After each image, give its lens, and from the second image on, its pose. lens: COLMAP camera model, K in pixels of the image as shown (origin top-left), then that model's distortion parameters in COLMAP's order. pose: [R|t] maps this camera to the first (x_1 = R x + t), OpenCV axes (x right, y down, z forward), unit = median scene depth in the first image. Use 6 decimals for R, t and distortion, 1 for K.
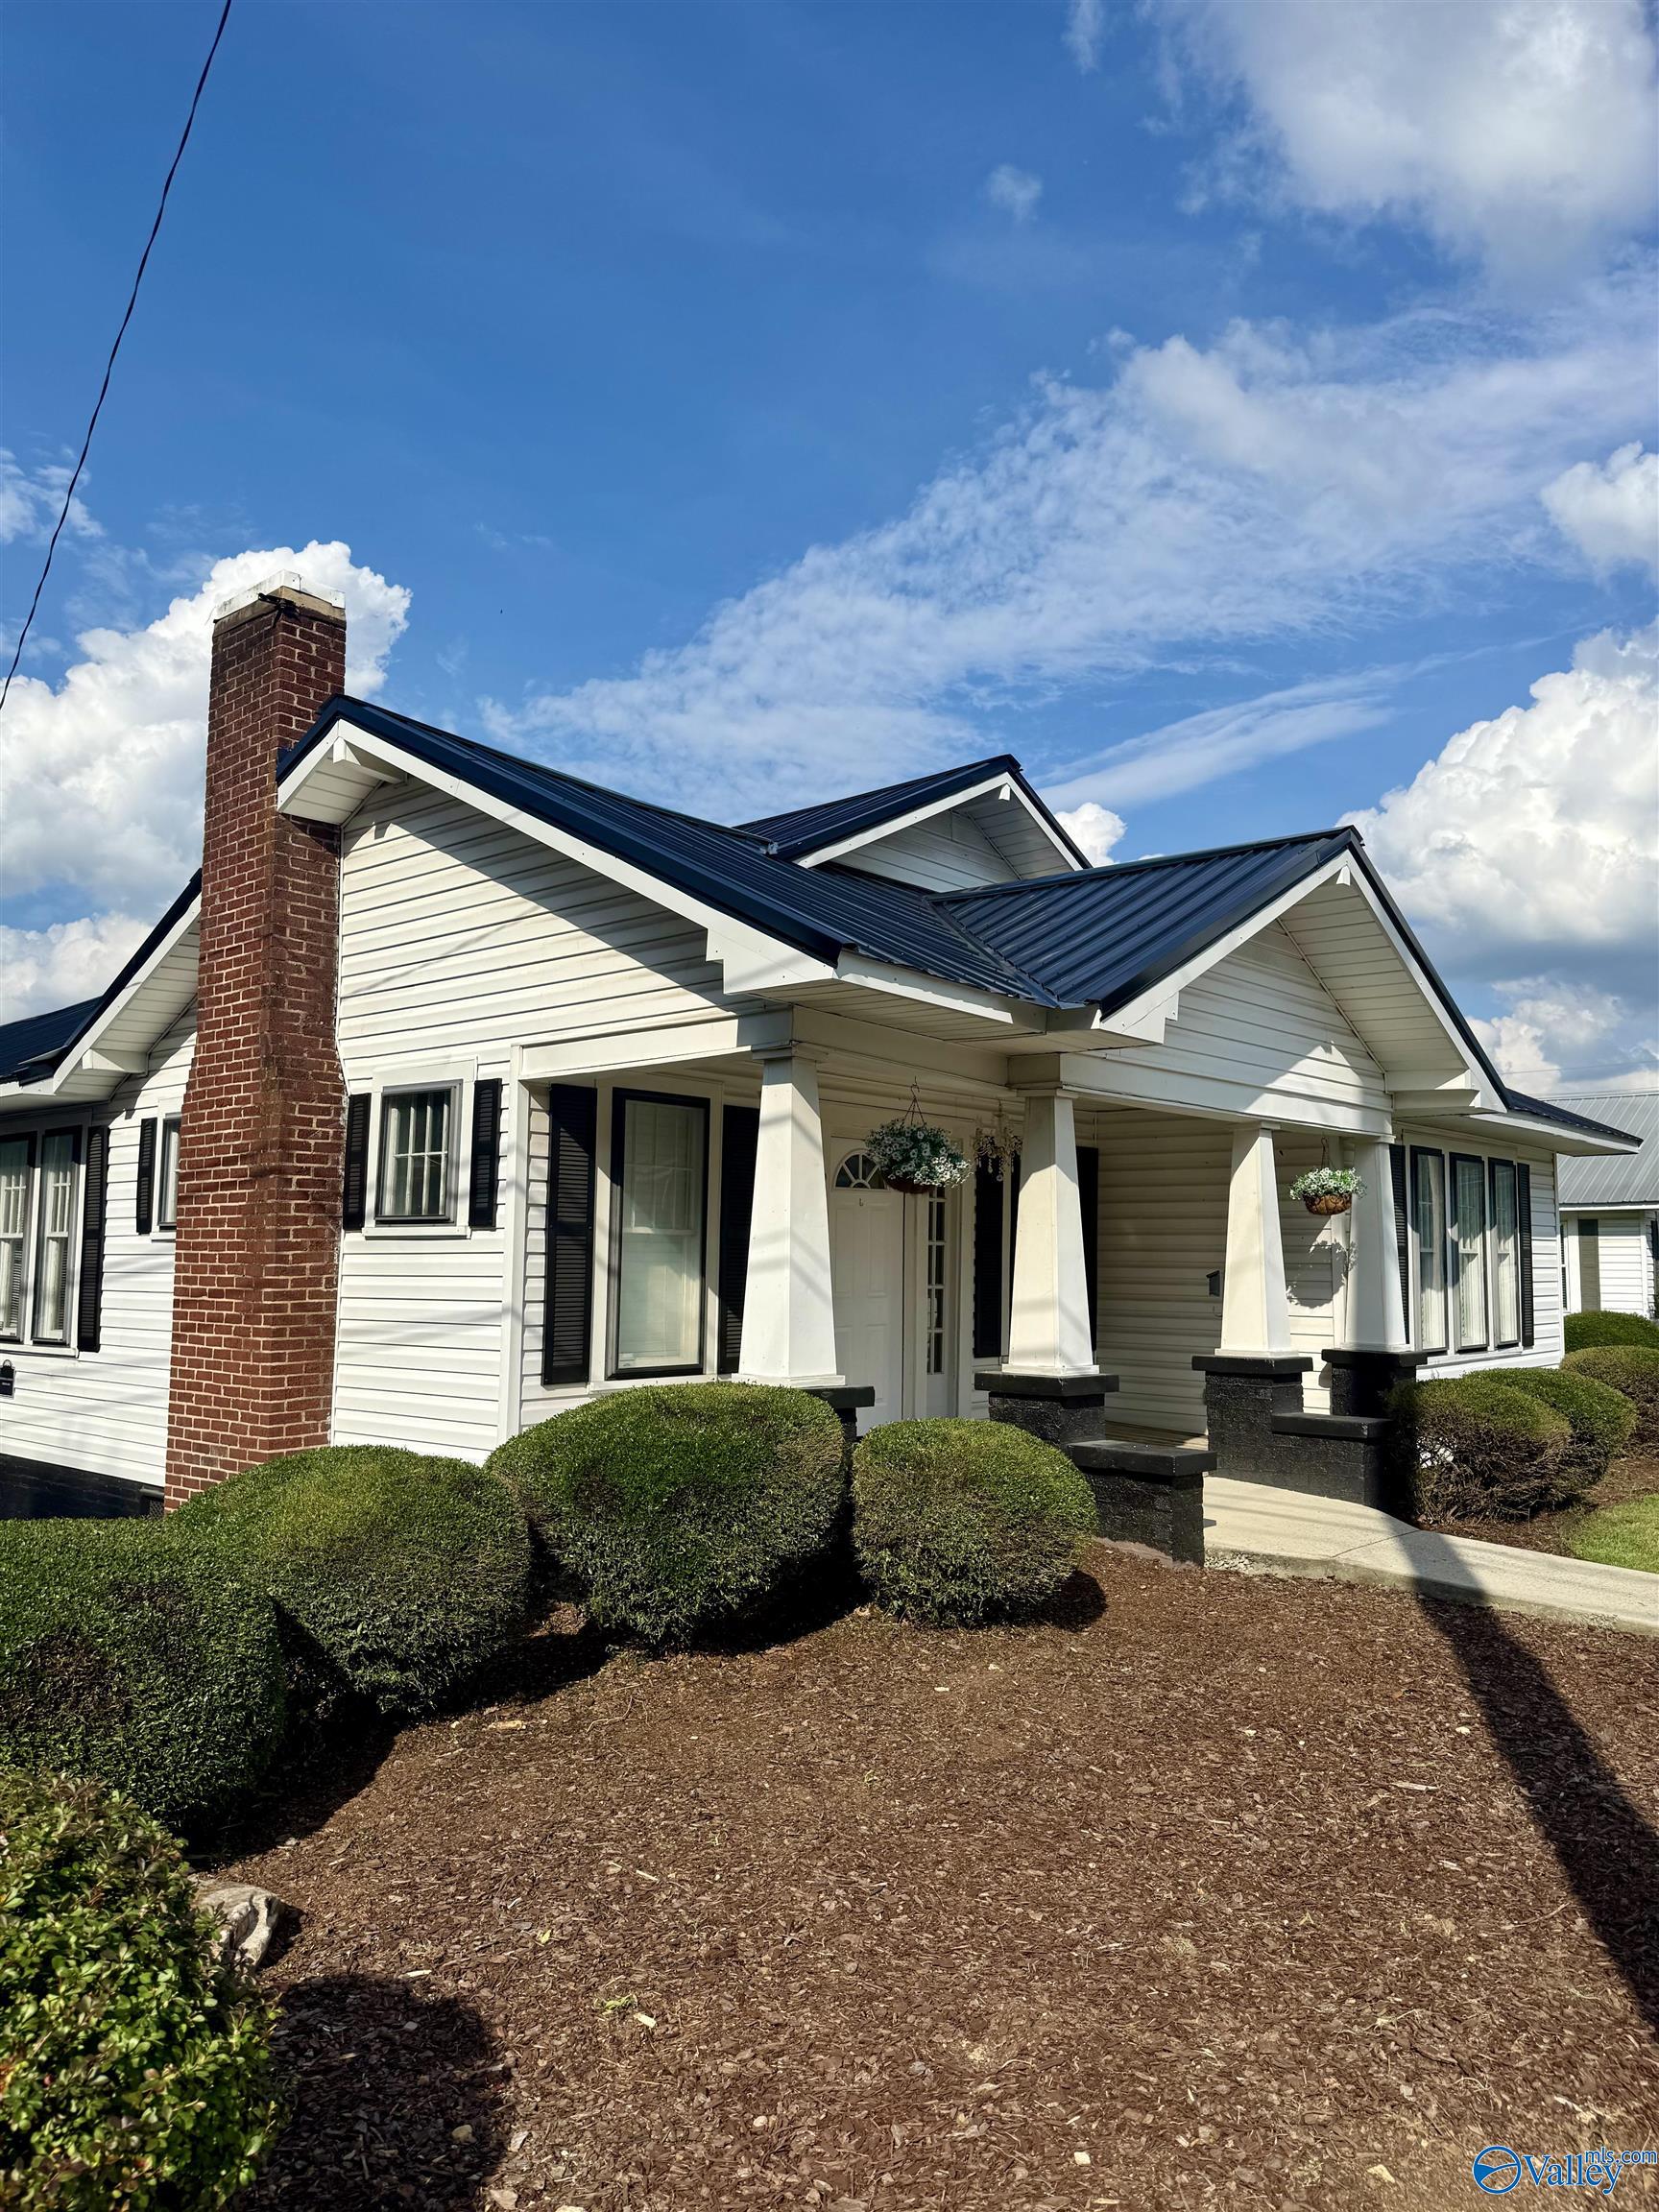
lens RADIAL K [[1563.2, 0, 822.6], [0, 1563.2, 1107.1], [0, 0, 1]] dist [0.041711, 0.001250]
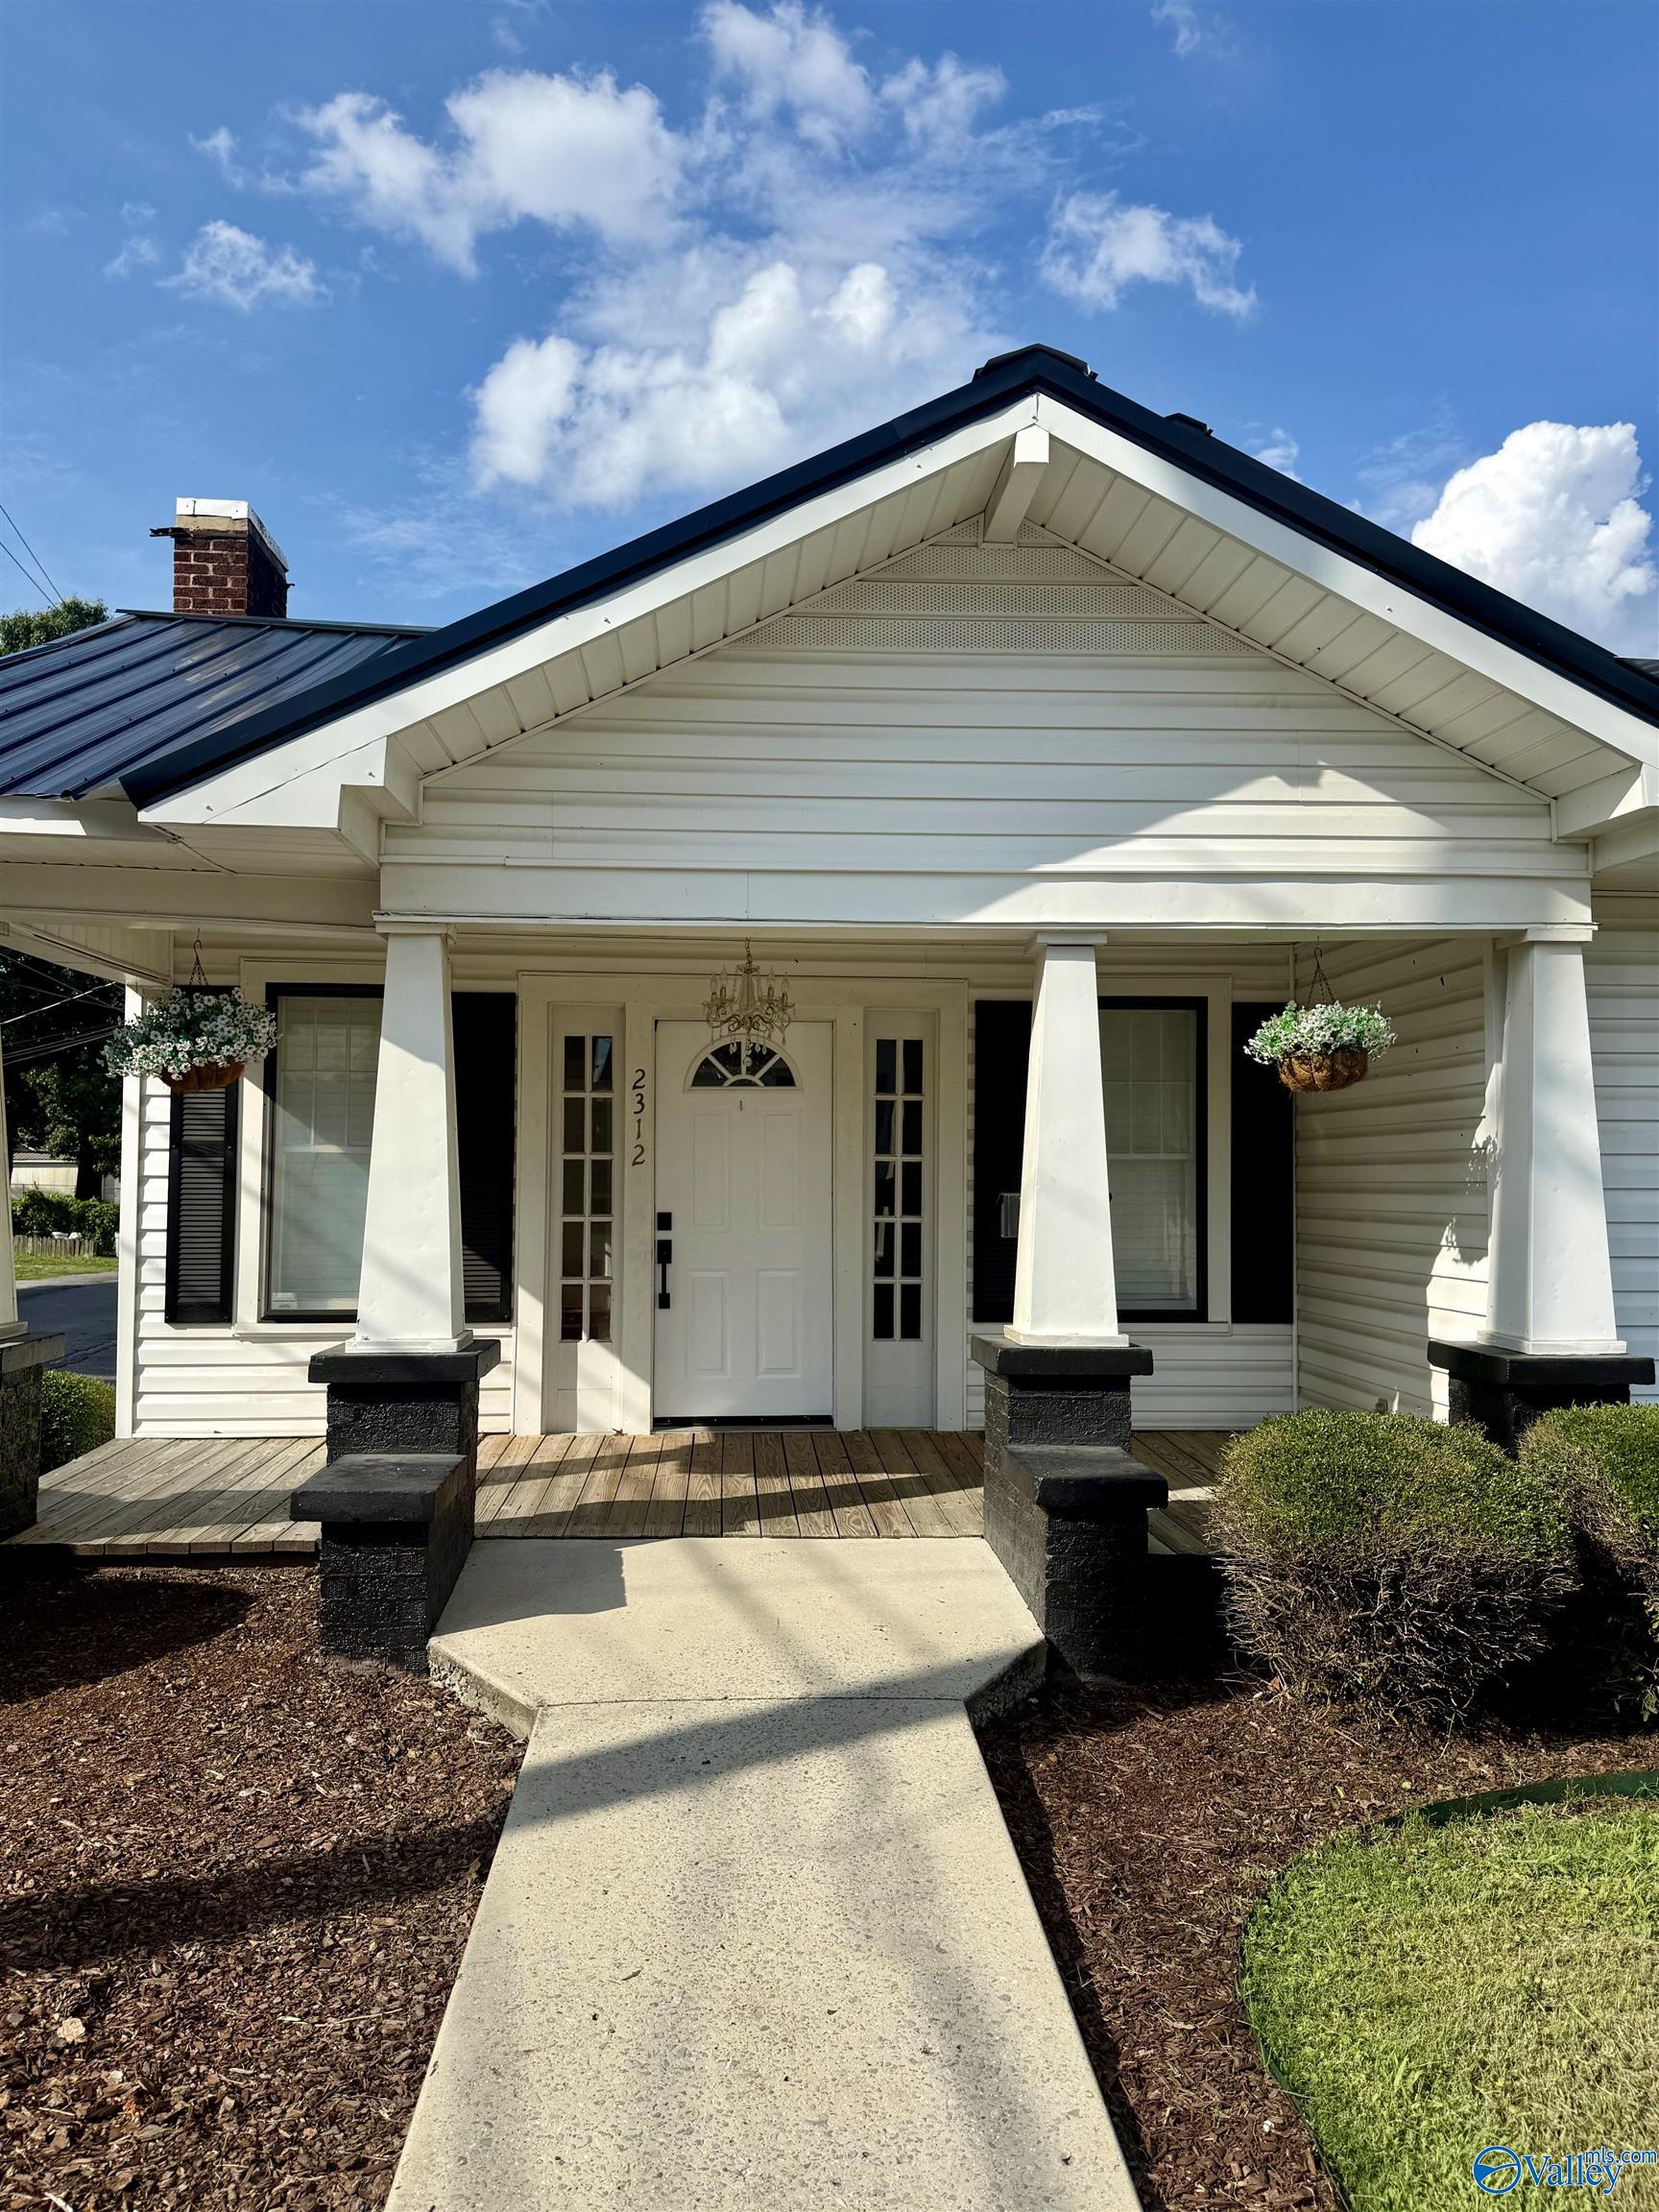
lens RADIAL K [[1525.4, 0, 992.2], [0, 1525.4, 1100.8], [0, 0, 1]] dist [0.048766, -0.000756]
pose [[0.699236, -0.041159, -0.713705, 0.637023], [0.071955, 0.997323, 0.012981, 0.059143], [0.711260, -0.060432, 0.700326, 0.584746]]
